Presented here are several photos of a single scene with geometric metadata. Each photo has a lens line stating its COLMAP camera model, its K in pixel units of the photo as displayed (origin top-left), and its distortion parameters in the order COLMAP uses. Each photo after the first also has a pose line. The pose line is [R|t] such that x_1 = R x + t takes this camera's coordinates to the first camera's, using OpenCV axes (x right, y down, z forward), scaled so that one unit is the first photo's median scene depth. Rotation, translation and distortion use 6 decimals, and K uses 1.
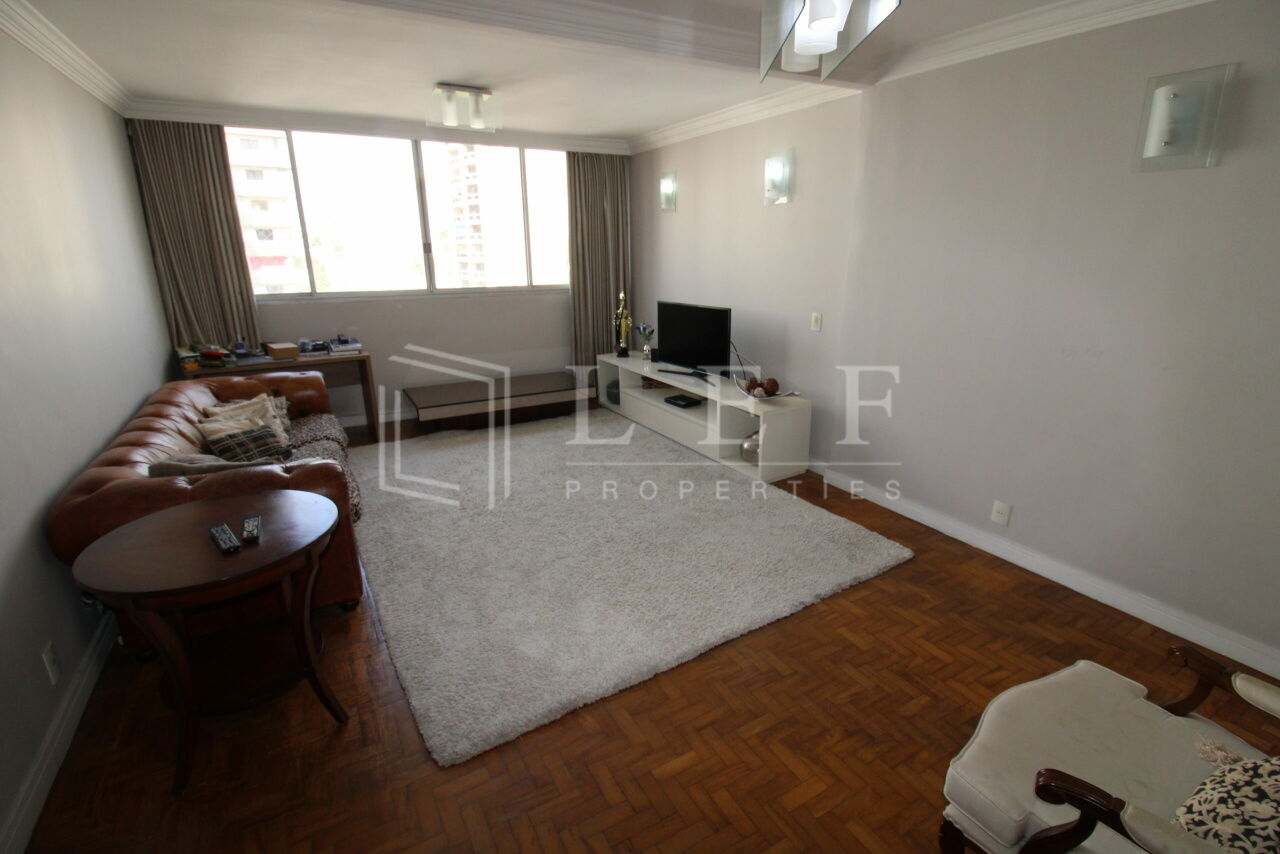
lens RADIAL K [[612.8, 0, 640.0], [0, 612.8, 427.0], [0, 0, 1]] dist [-0.003147, -0.000213]
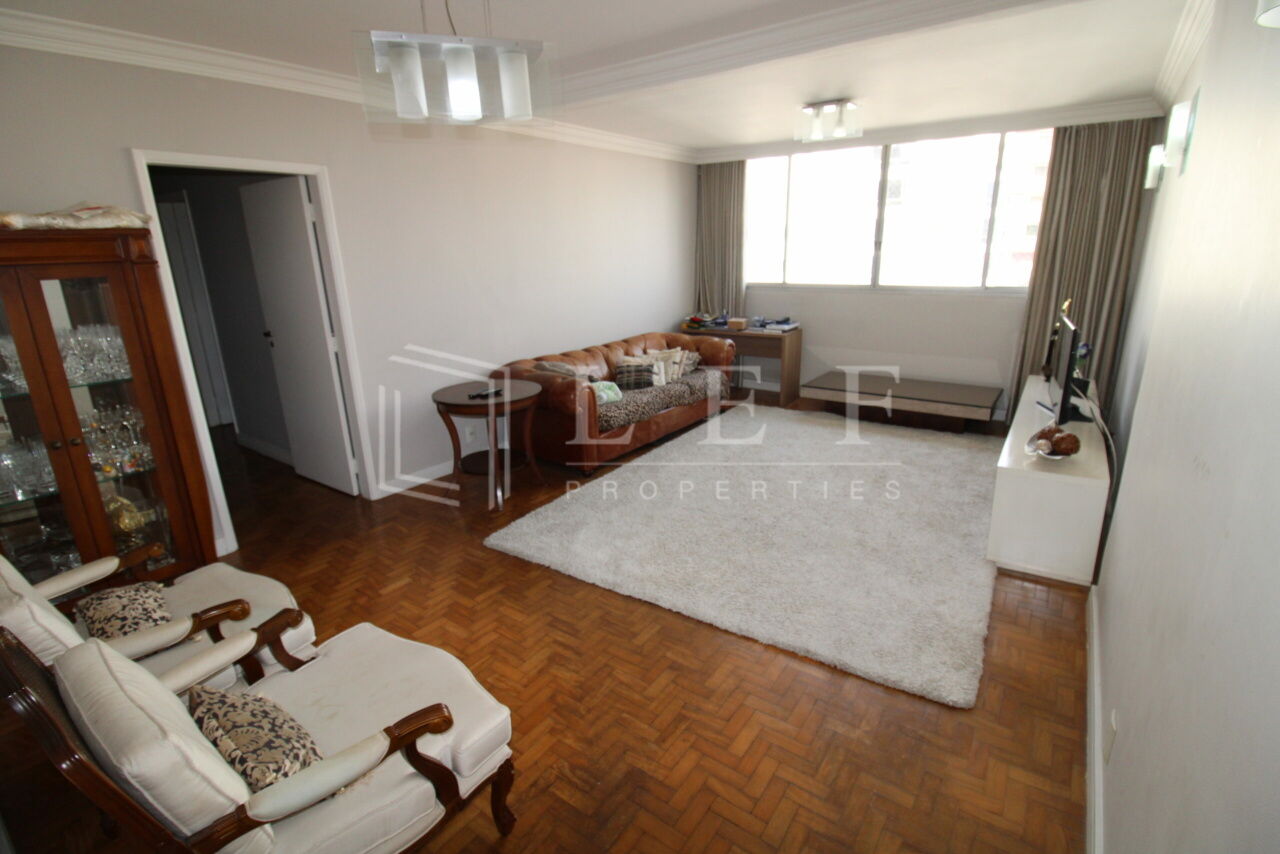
lens RADIAL K [[593.4, 0, 640.0], [0, 593.4, 427.0], [0, 0, 1]] dist [-0.000648, -0.000328]
pose [[0.416502, 0.259788, -0.871227, 0.529220], [-0.244126, 0.955066, 0.168079, -0.071758], [0.875744, 0.142684, 0.461208, 0.230541]]
